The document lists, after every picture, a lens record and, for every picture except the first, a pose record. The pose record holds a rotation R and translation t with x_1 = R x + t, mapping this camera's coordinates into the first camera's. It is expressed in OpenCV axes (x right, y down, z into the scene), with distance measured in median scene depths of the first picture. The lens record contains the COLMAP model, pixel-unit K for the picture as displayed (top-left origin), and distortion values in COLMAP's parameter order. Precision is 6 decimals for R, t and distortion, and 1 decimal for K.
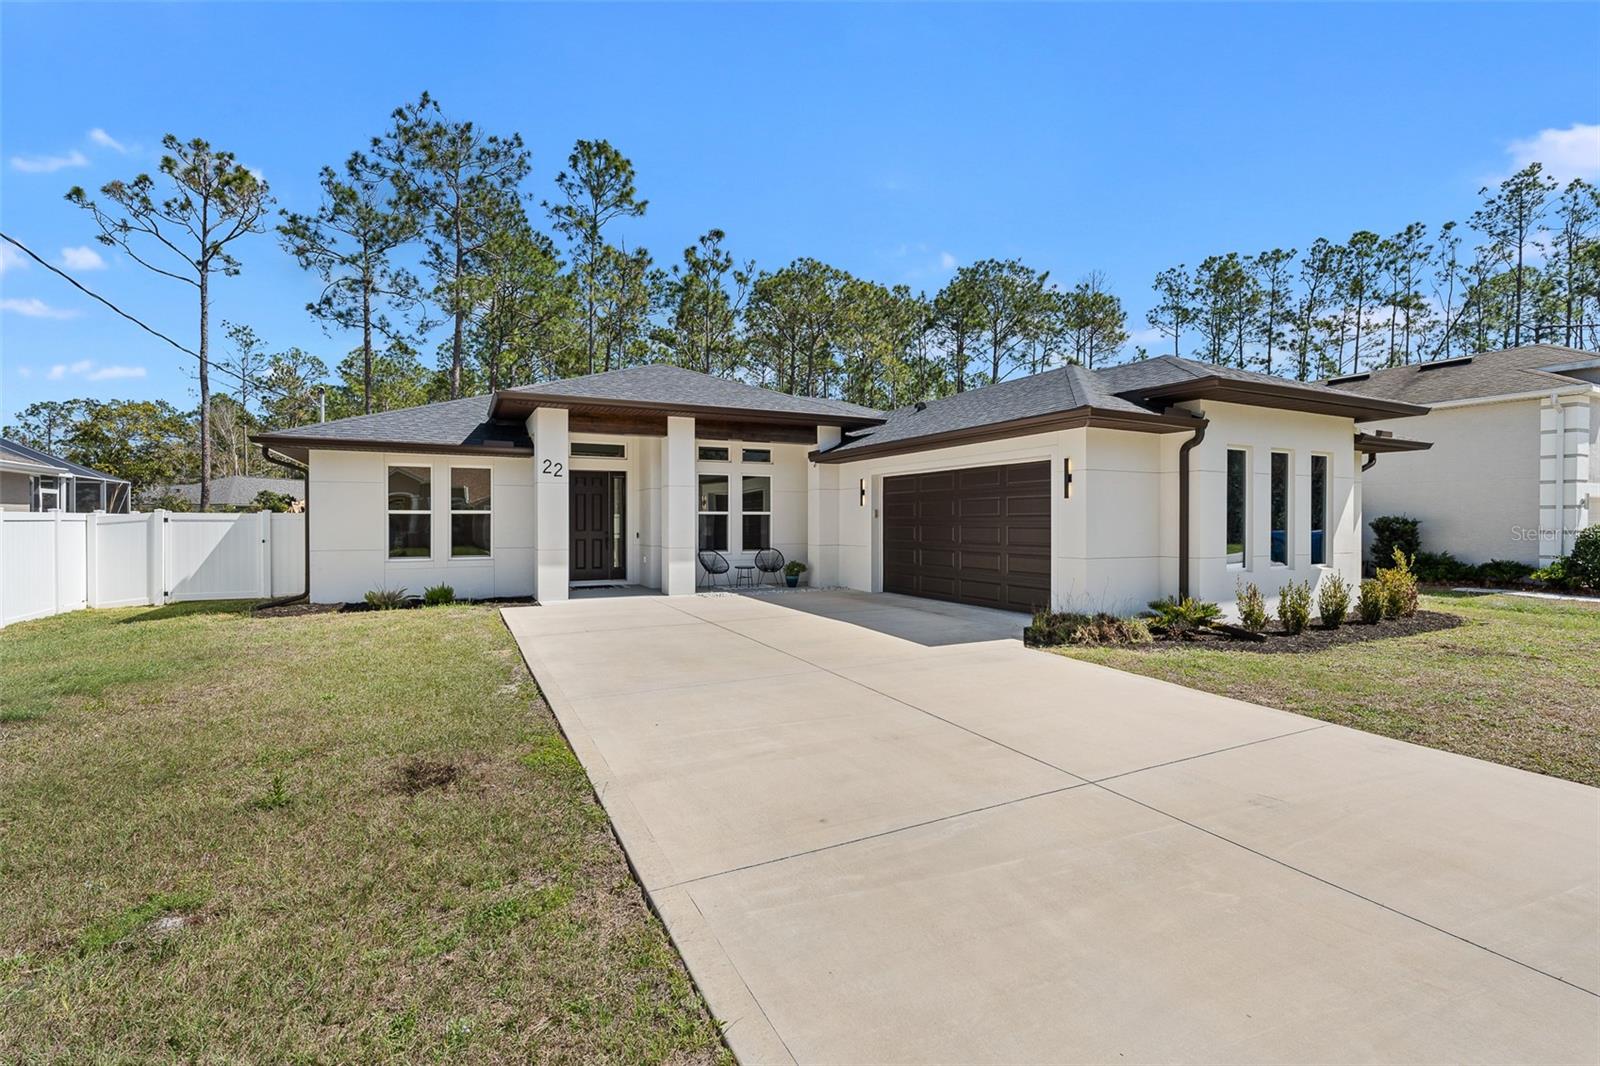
lens RADIAL K [[716.4, 0, 800.8], [0, 716.4, 526.6], [0, 0, 1]] dist [-0.007362, 0.004908]
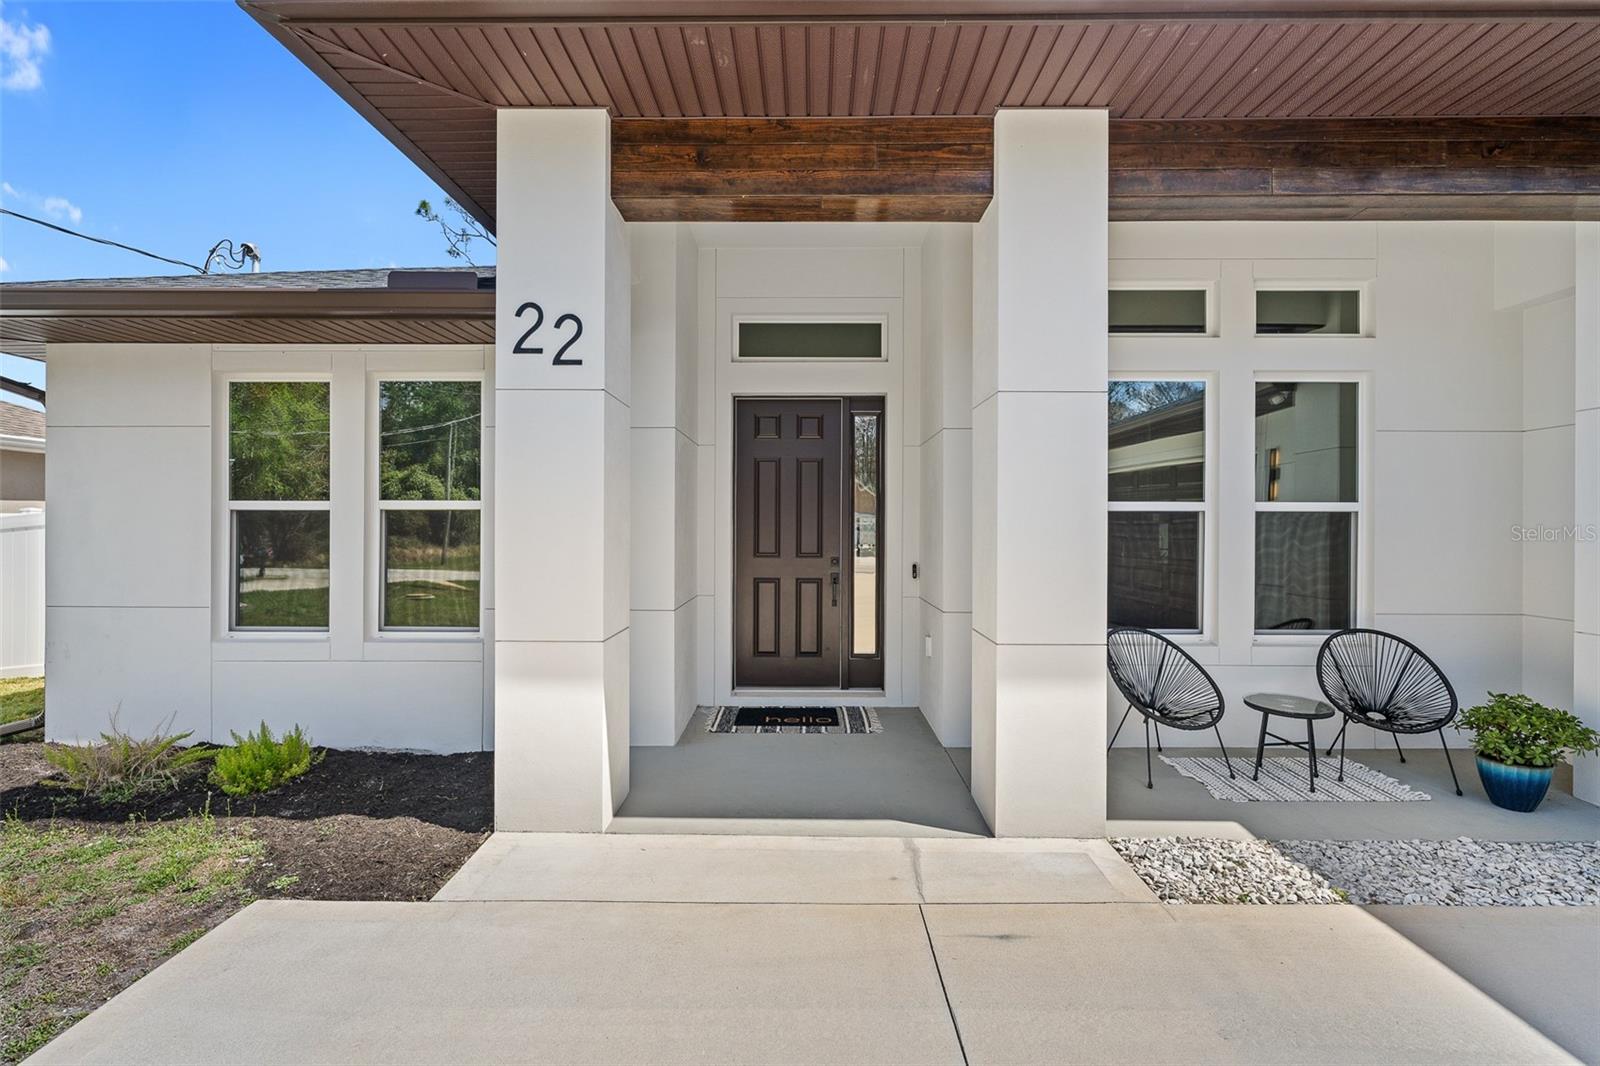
lens RADIAL K [[716.4, 0, 800.8], [0, 716.4, 526.6], [0, 0, 1]] dist [-0.007362, 0.004908]
pose [[0.888464, 0.003381, -0.458934, -0.111717], [-0.008078, 0.999933, -0.008271, -0.006706], [0.458876, 0.011056, 0.888432, 0.641013]]
